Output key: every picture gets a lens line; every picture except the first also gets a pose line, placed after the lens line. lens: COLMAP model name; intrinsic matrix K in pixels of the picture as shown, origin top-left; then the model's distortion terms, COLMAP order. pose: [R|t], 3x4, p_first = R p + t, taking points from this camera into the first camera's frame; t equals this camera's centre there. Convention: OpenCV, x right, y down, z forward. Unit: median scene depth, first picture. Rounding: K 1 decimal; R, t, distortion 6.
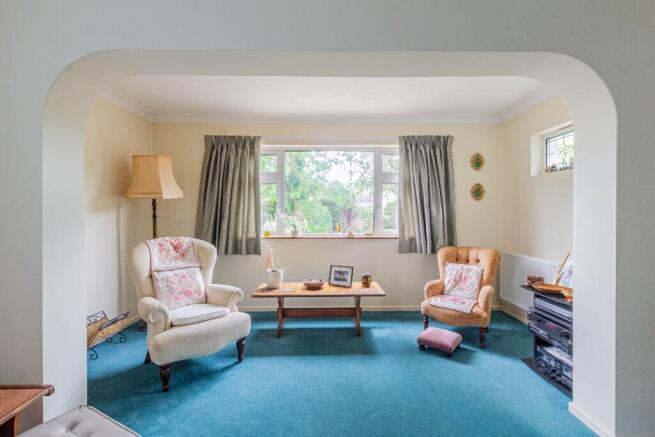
lens RADIAL K [[290.4, 0, 329.9], [0, 290.4, 215.3], [0, 0, 1]] dist [0.001525, -0.000223]
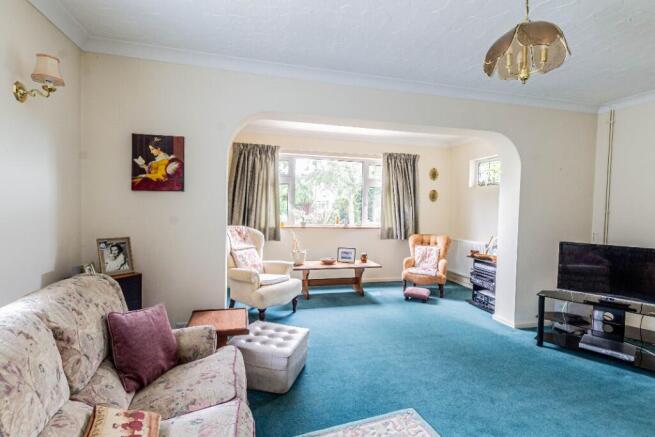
lens RADIAL K [[296.6, 0, 327.5], [0, 296.6, 218.5], [0, 0, 1]] dist [0.001978, -0.000805]
pose [[0.973842, 0.012572, 0.226876, -0.375100], [-0.019931, 0.999346, 0.030173, -0.004573], [-0.226349, -0.033906, 0.973456, -0.341265]]
